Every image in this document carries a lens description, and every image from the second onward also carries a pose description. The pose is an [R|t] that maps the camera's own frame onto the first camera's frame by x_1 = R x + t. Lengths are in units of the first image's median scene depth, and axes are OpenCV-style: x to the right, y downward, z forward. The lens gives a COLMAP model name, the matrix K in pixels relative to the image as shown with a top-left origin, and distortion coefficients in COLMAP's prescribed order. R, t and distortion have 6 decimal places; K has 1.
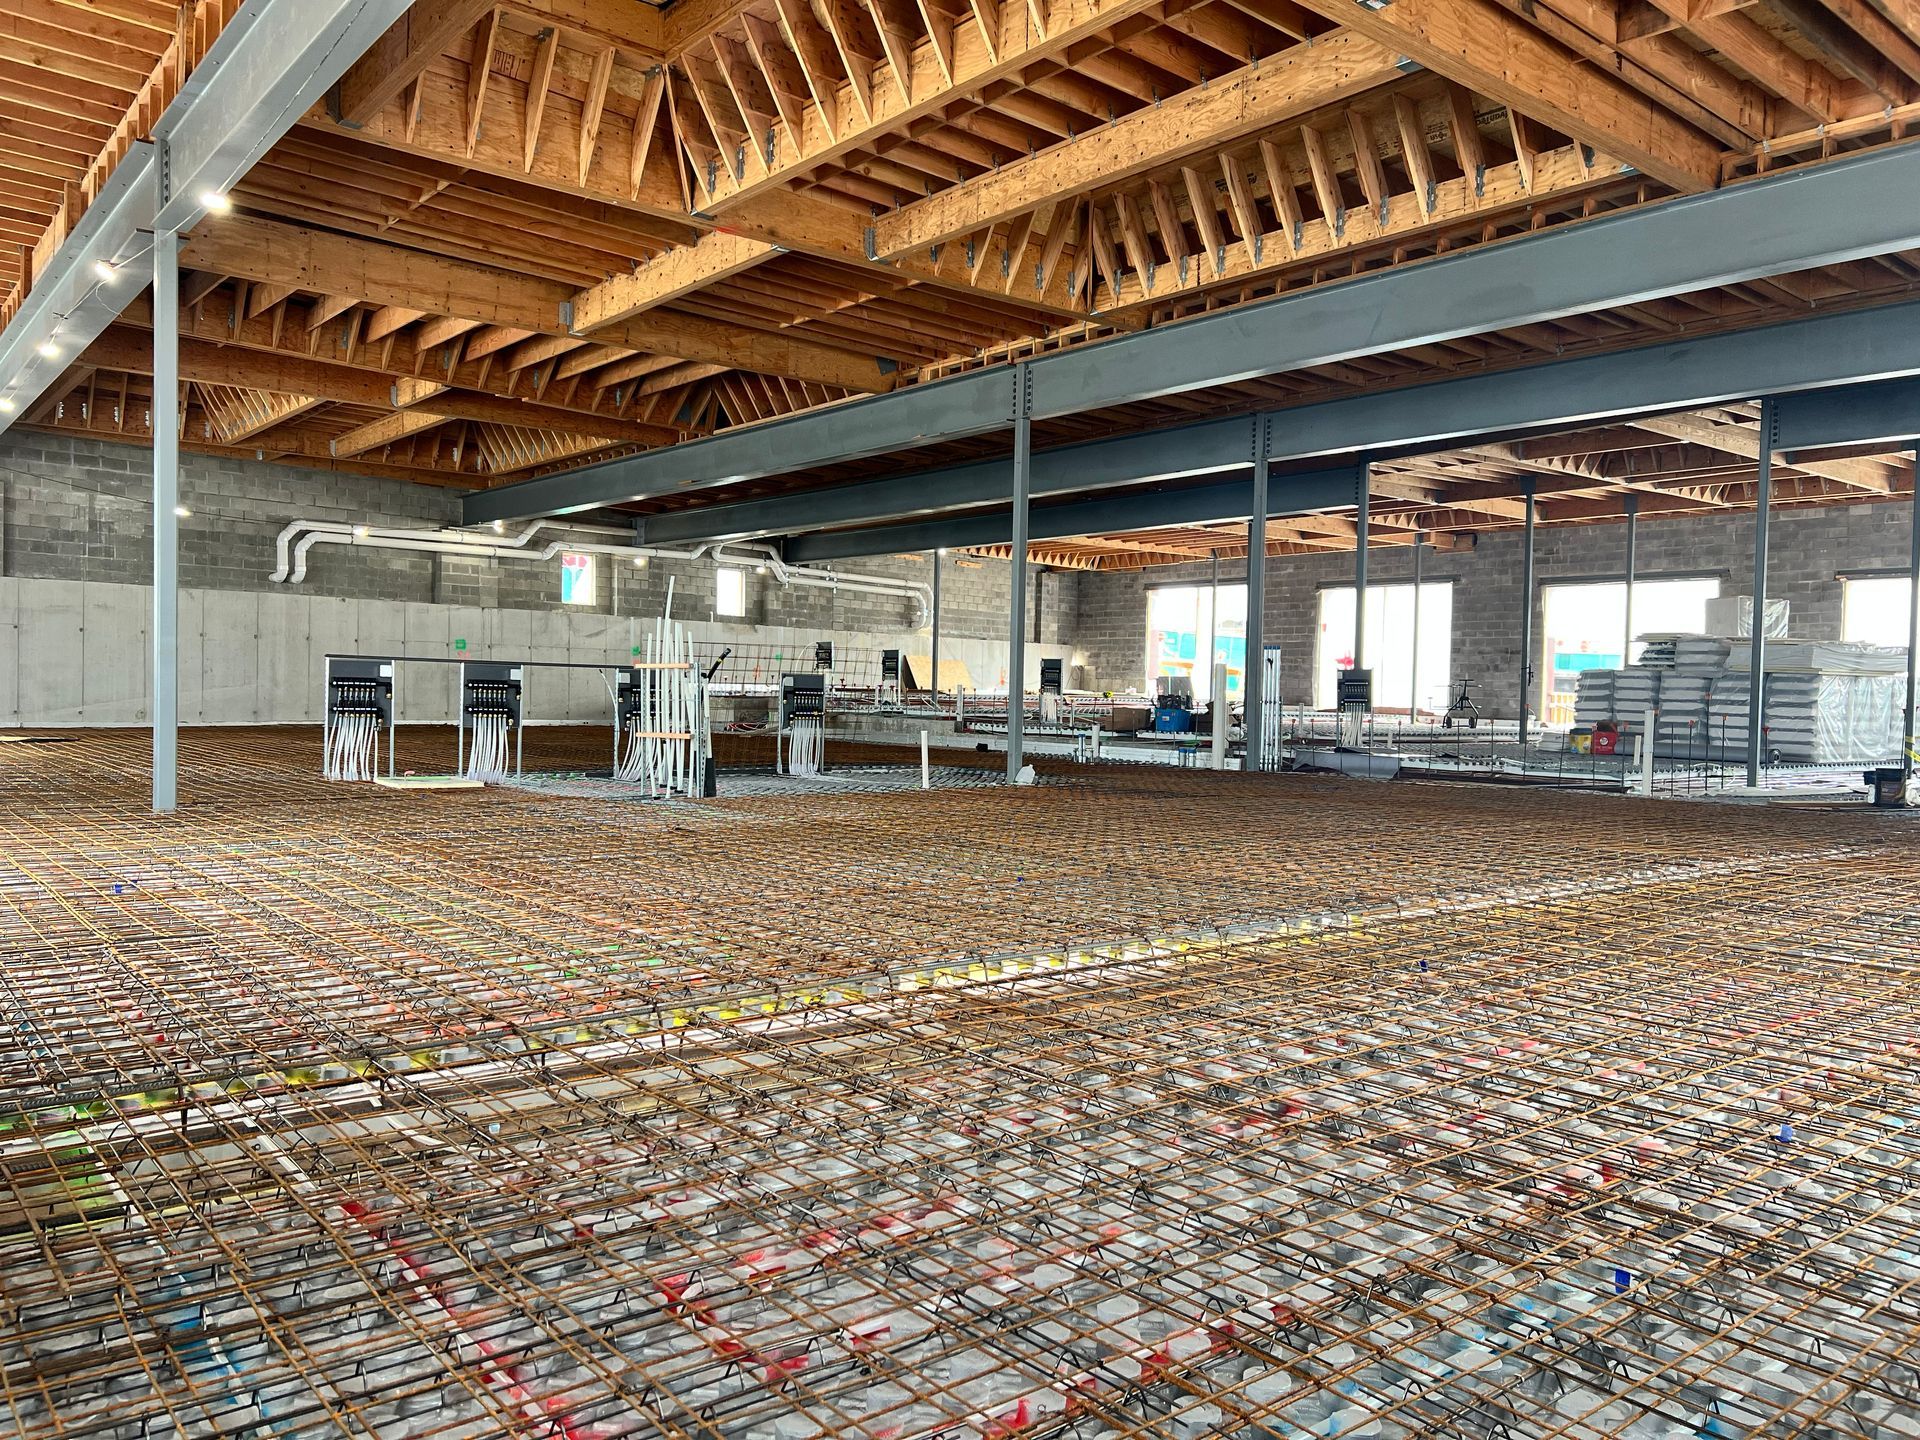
lens RADIAL K [[1430.8, 0, 960.0], [0, 1430.8, 720.0], [0, 0, 1]] dist [0.073612, -0.093512]
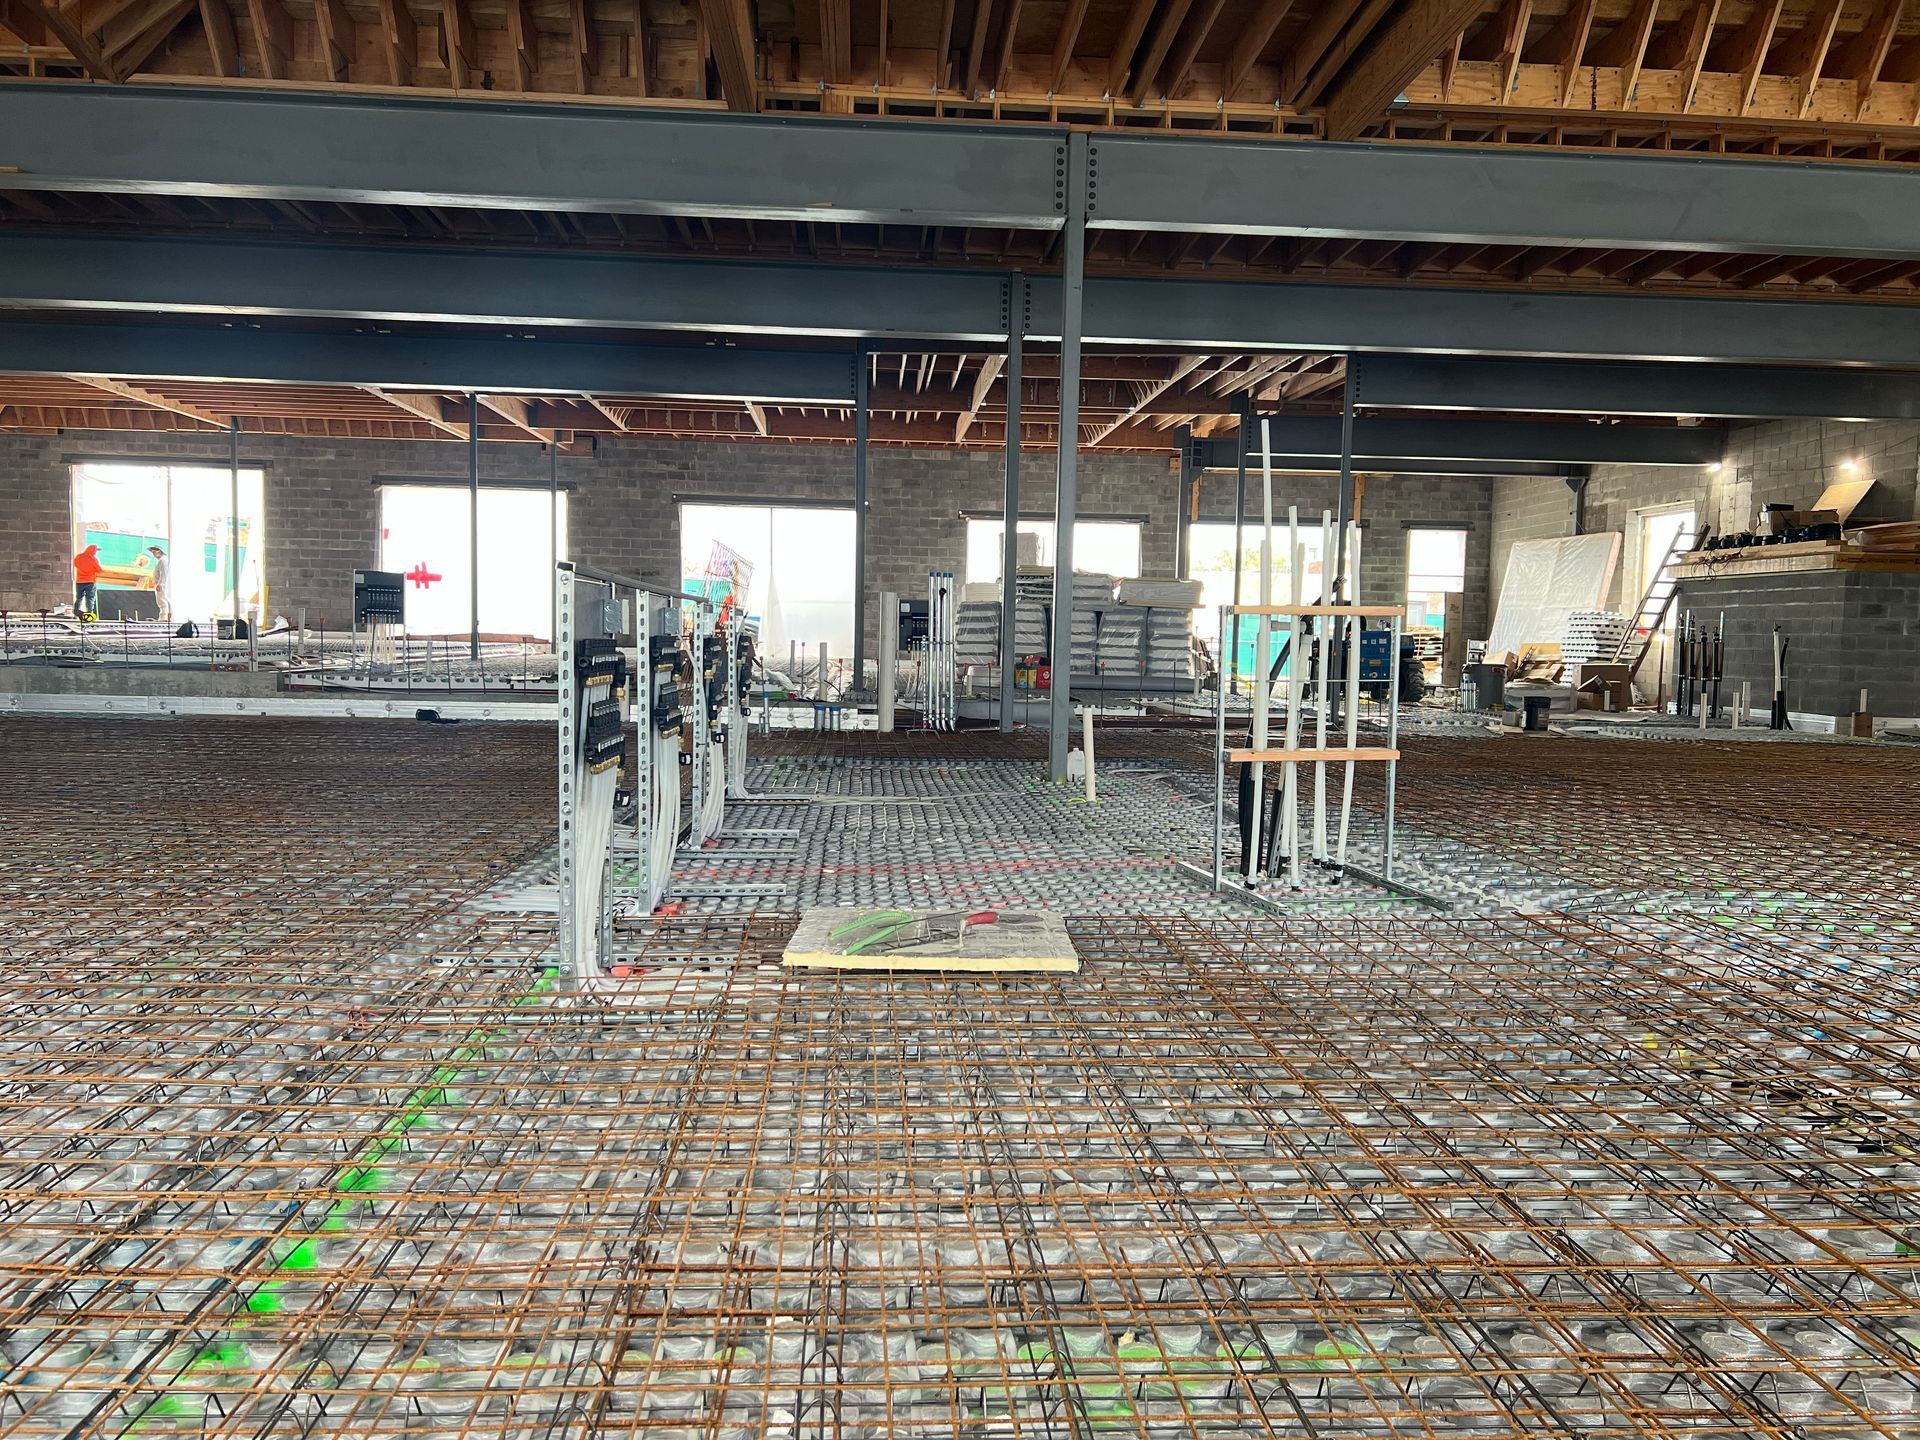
lens RADIAL K [[1430.8, 0, 960.0], [0, 1430.8, 720.0], [0, 0, 1]] dist [0.073612, -0.093512]
pose [[0.580260, -0.058379, 0.812336, -0.383184], [0.007881, 0.997783, 0.066077, -0.019726], [-0.814393, -0.031940, 0.579434, 0.471461]]
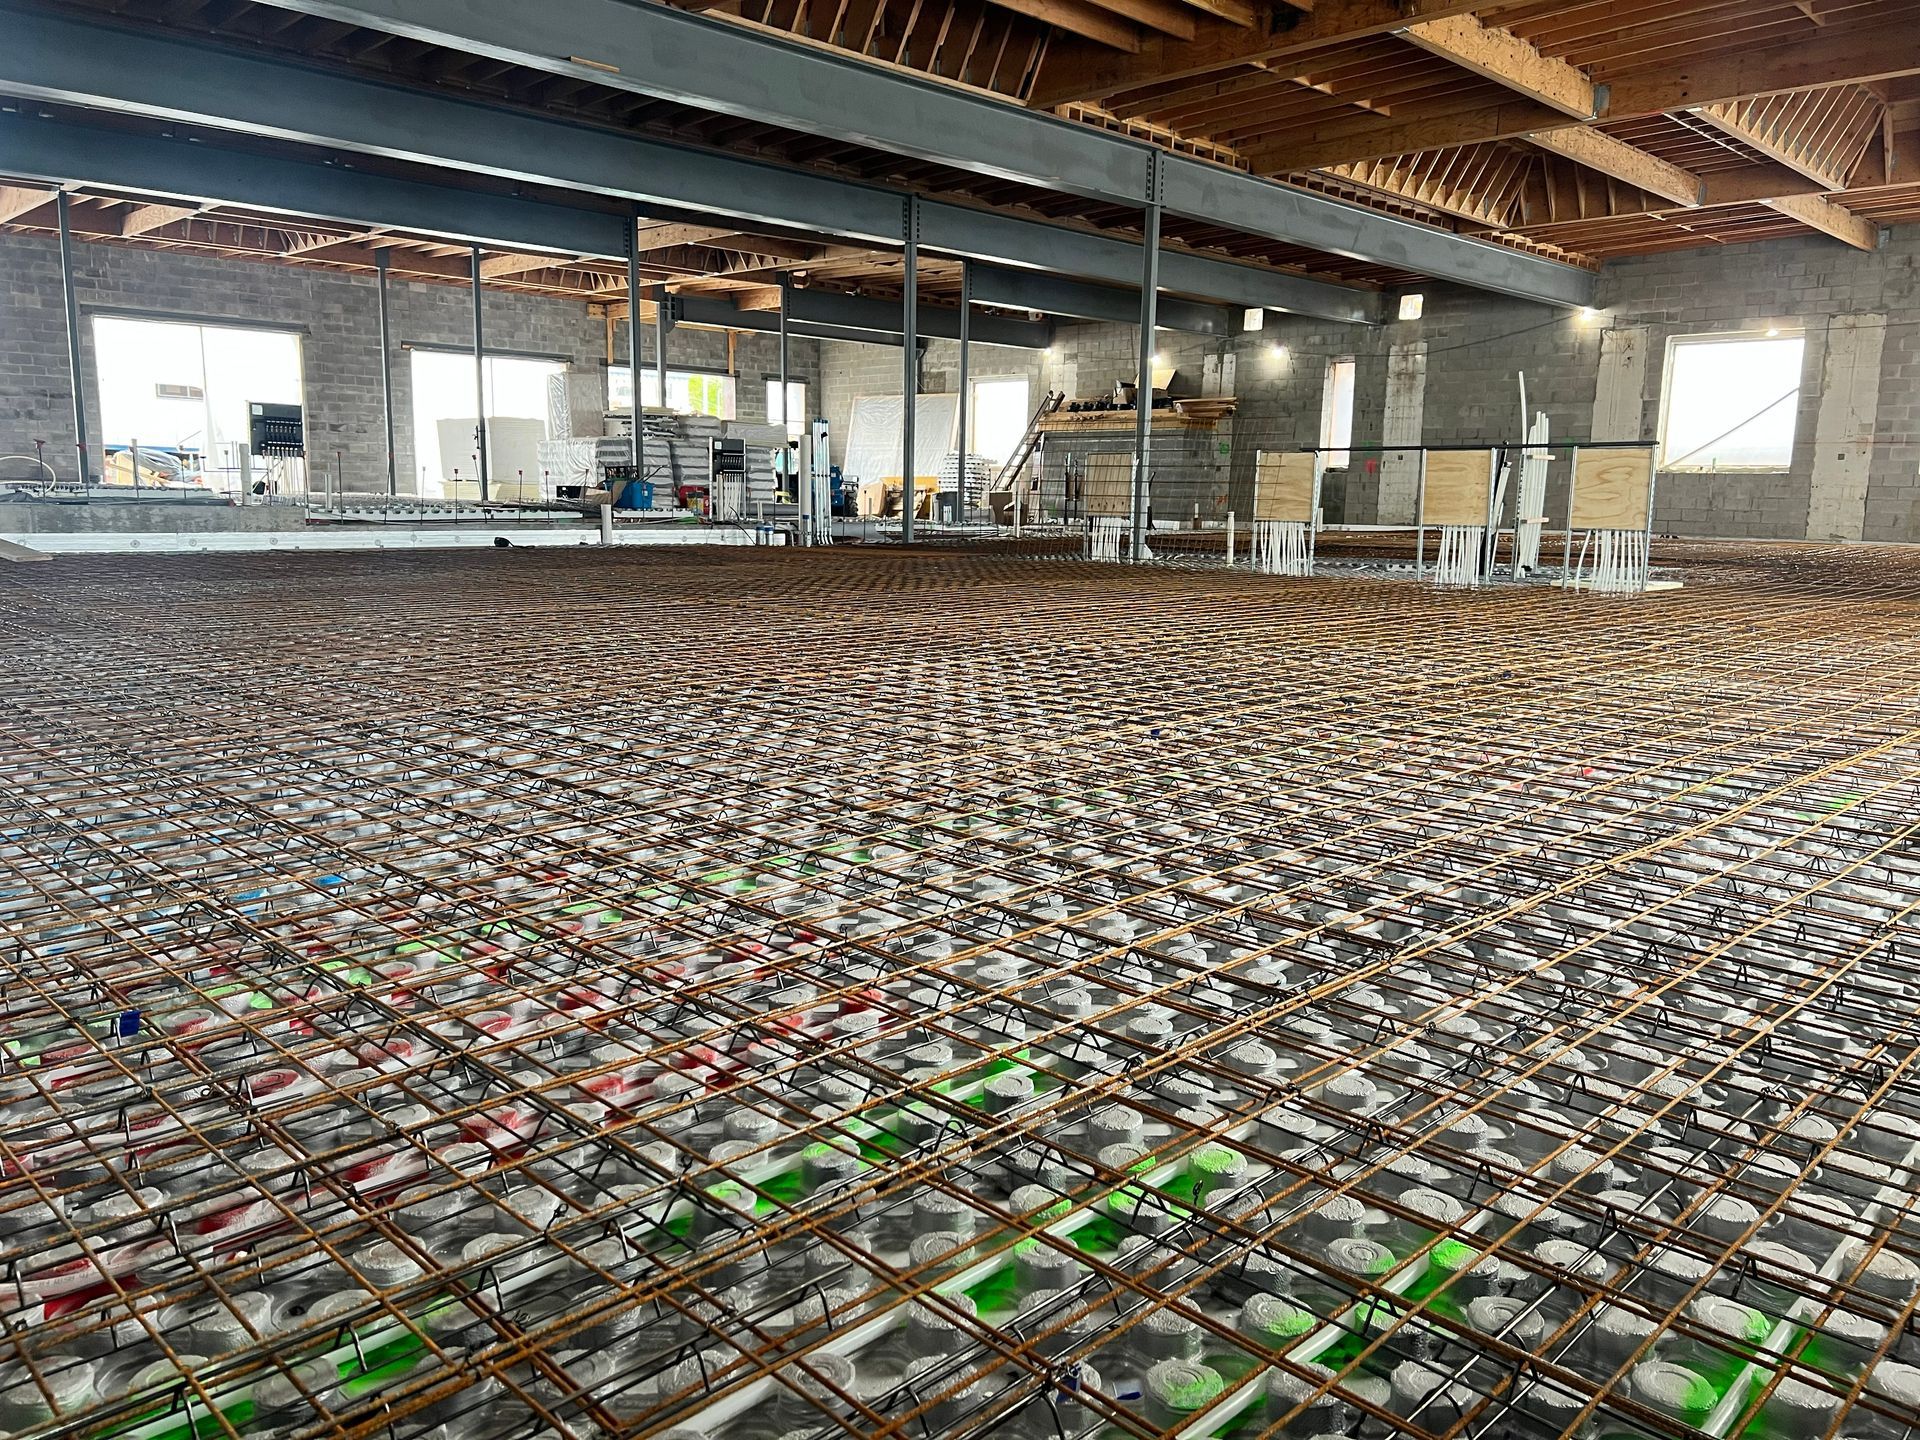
lens RADIAL K [[1430.8, 0, 960.0], [0, 1430.8, 720.0], [0, 0, 1]] dist [0.073612, -0.093512]
pose [[-0.097837, -0.181518, 0.978509, -0.746932], [0.002185, 0.983184, 0.182604, -0.024677], [-0.995200, 0.020004, -0.095795, 0.897896]]
